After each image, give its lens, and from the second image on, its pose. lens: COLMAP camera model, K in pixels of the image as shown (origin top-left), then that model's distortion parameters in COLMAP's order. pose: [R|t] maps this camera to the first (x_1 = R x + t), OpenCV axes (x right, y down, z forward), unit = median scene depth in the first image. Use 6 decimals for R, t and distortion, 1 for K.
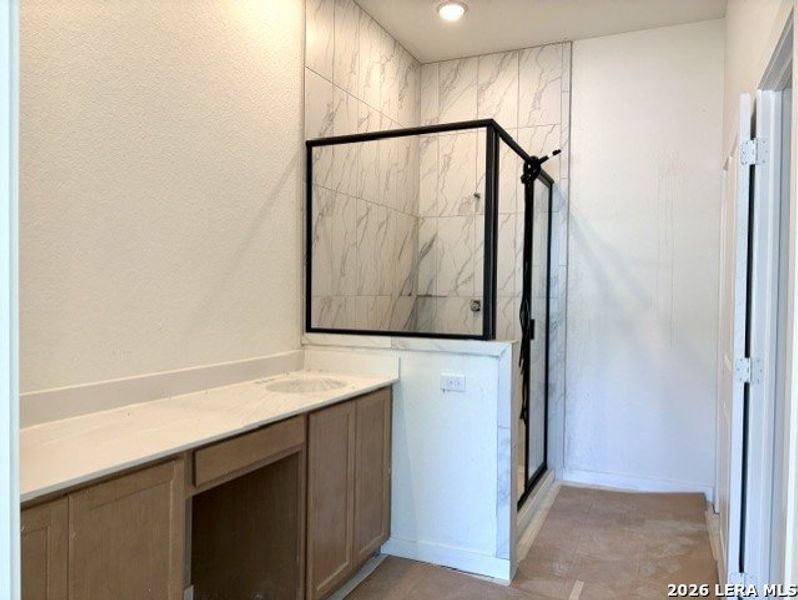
lens RADIAL K [[612.0, 0, 399.5], [0, 612.0, 301.0], [0, 0, 1]] dist [0.048481, -0.006444]
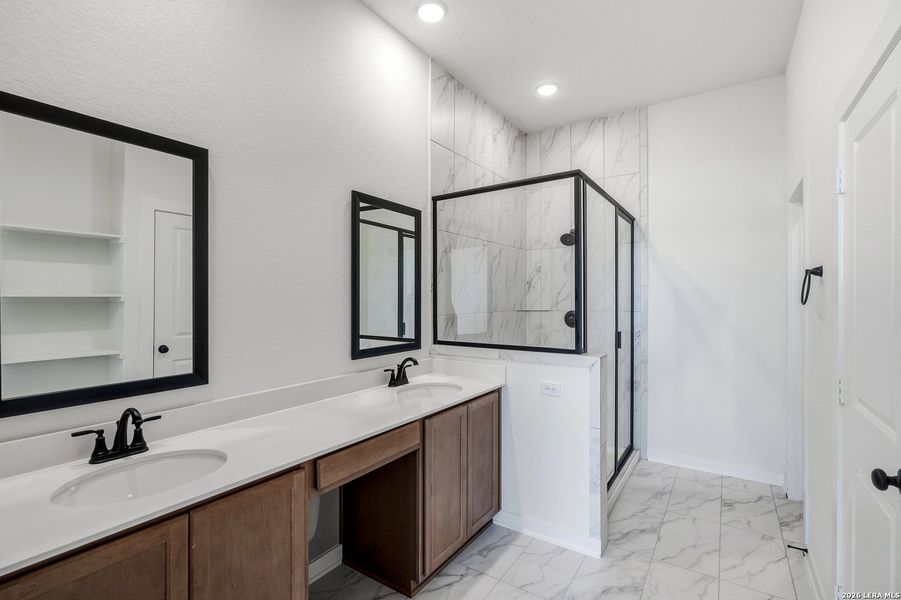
lens RADIAL K [[416.0, 0, 449.9], [0, 416.0, 299.3], [0, 0, 1]] dist [-0.008555, 0.004001]
pose [[0.984421, -0.013959, -0.175270, 0.033471], [0.011067, 0.999786, -0.017468, -0.025653], [0.175476, 0.015256, 0.984365, 0.136540]]
